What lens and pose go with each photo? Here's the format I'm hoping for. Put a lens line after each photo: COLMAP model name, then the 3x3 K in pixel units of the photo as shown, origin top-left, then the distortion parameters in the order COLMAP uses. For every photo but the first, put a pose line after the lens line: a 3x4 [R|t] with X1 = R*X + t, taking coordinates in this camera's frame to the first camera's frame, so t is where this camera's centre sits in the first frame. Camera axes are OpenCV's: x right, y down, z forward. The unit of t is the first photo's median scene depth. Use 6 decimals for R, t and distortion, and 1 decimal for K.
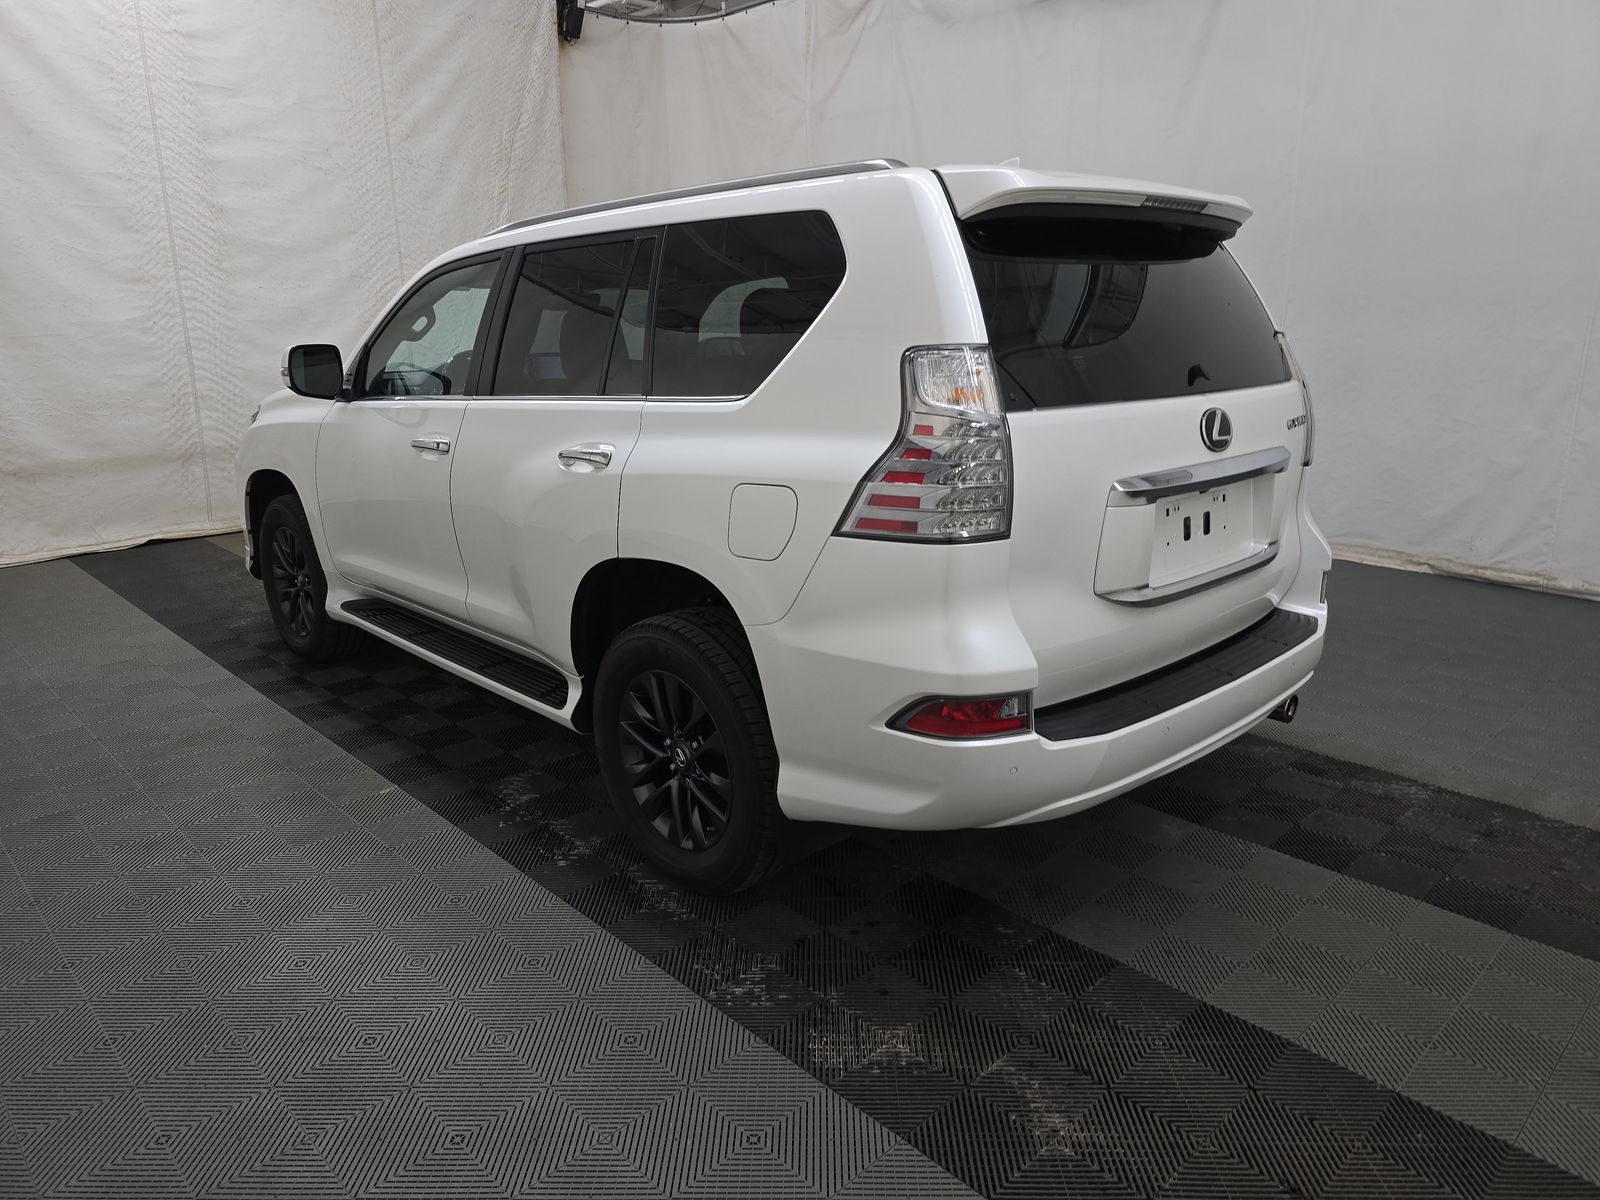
lens RADIAL K [[1081.6, 0, 796.4], [0, 1081.6, 583.8], [0, 0, 1]] dist [0.038601, -0.031441]
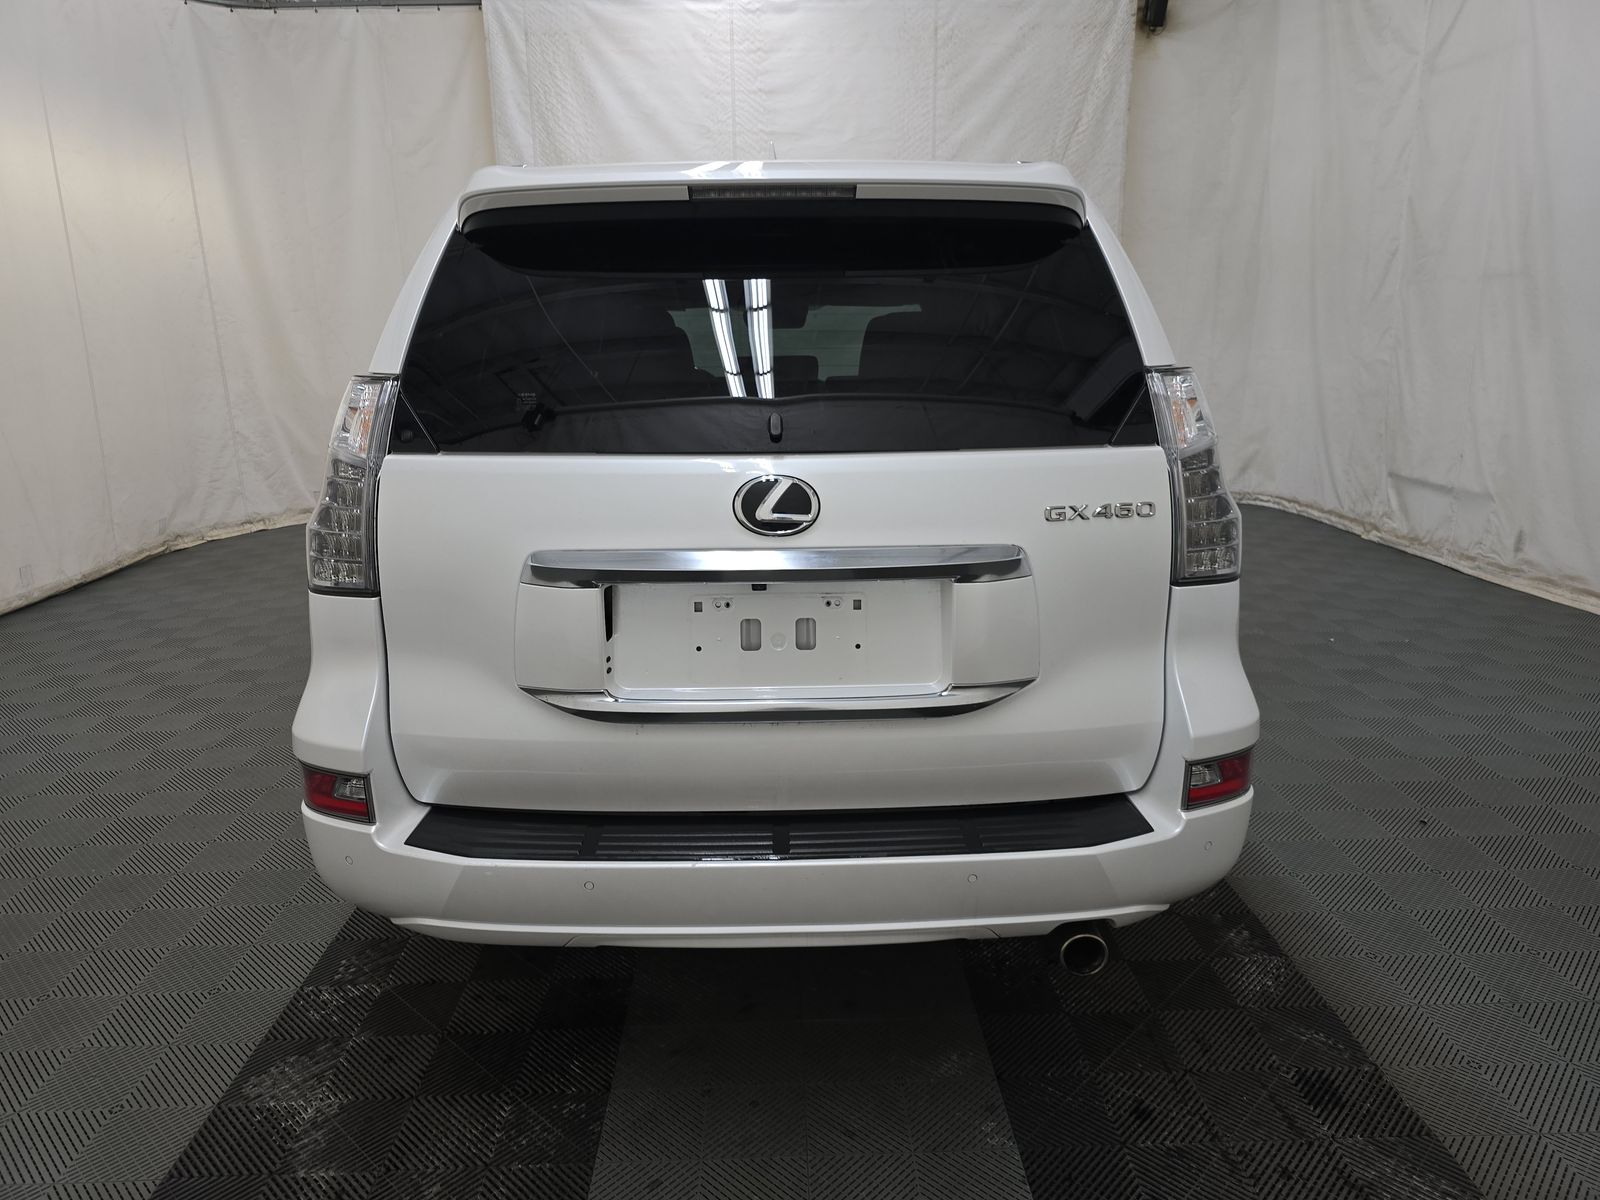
lens RADIAL K [[1081.6, 0, 796.4], [0, 1081.6, 583.8], [0, 0, 1]] dist [0.038601, -0.031441]
pose [[0.737223, 0.154229, -0.657812, 0.308088], [-0.158737, 0.985884, 0.053249, -0.046163], [0.656738, 0.065163, 0.751298, 0.170575]]
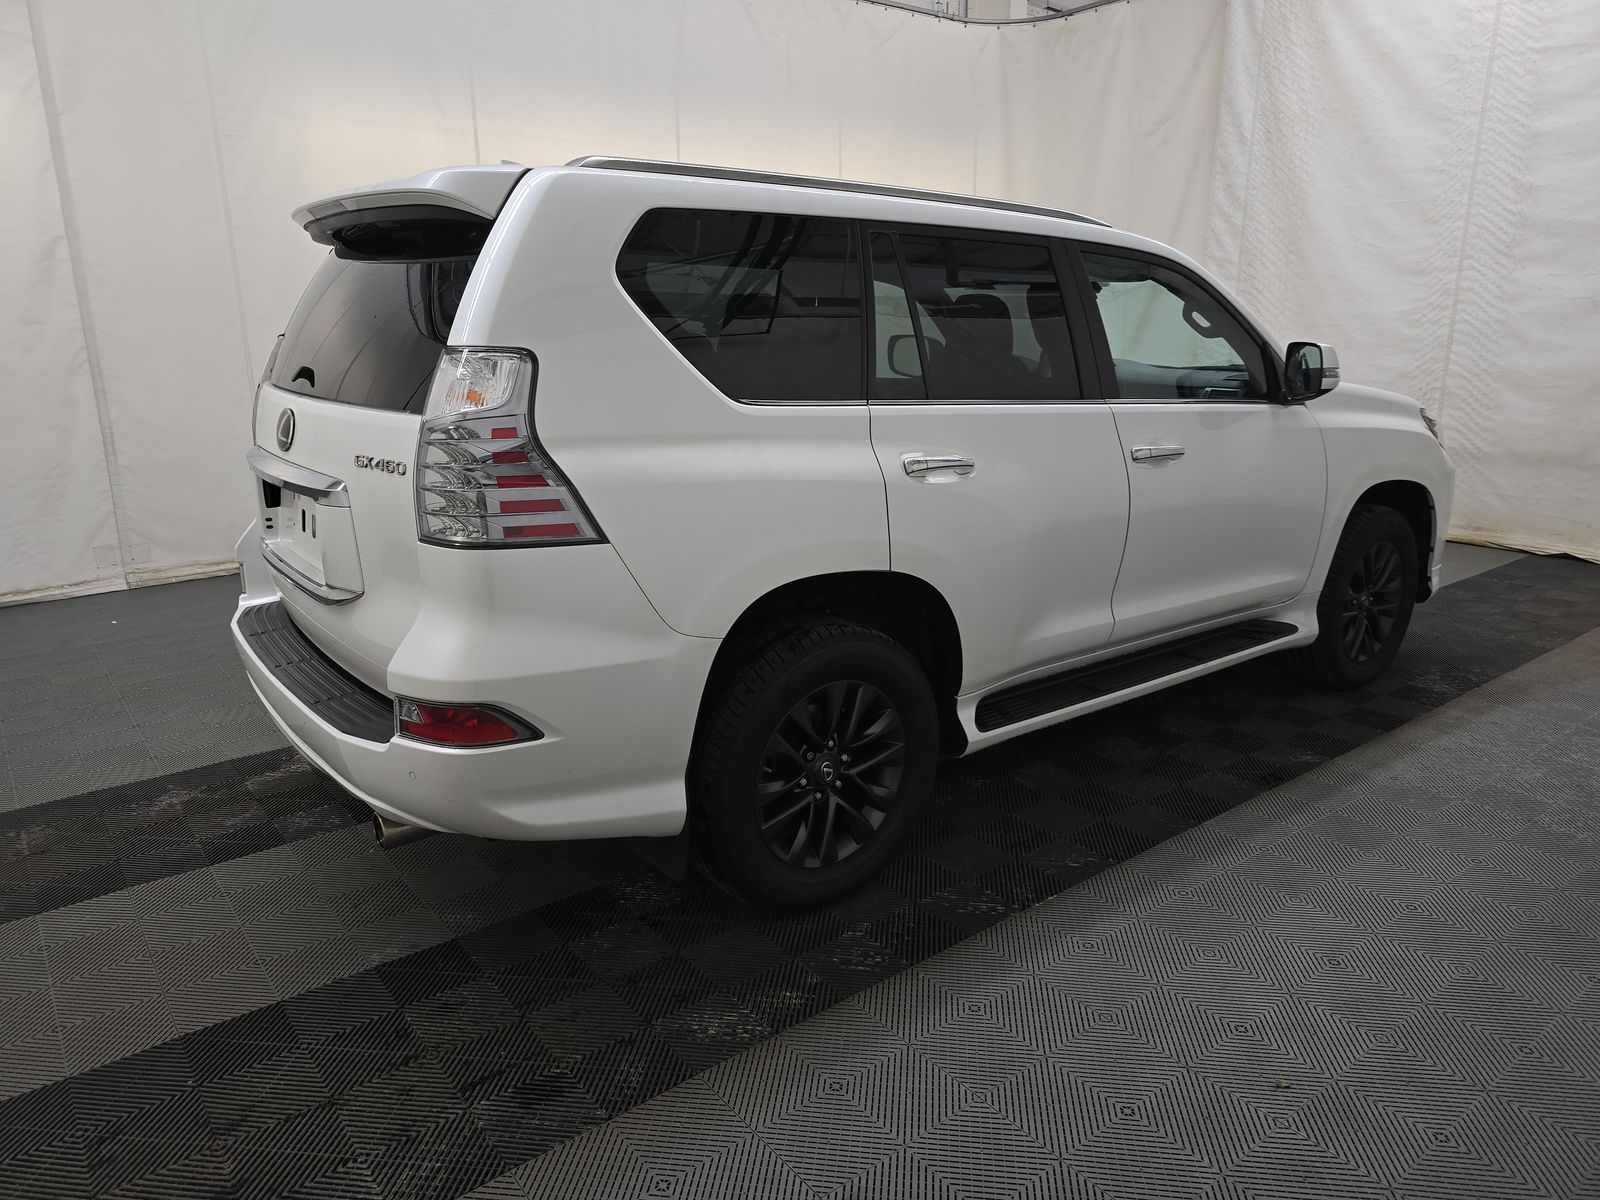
lens RADIAL K [[1081.6, 0, 796.4], [0, 1081.6, 583.8], [0, 0, 1]] dist [0.038601, -0.031441]
pose [[-0.109315, 0.249944, -0.962070, 0.484125], [-0.237643, 0.933231, 0.269454, -0.141819], [0.965182, 0.258085, -0.042619, 0.550670]]
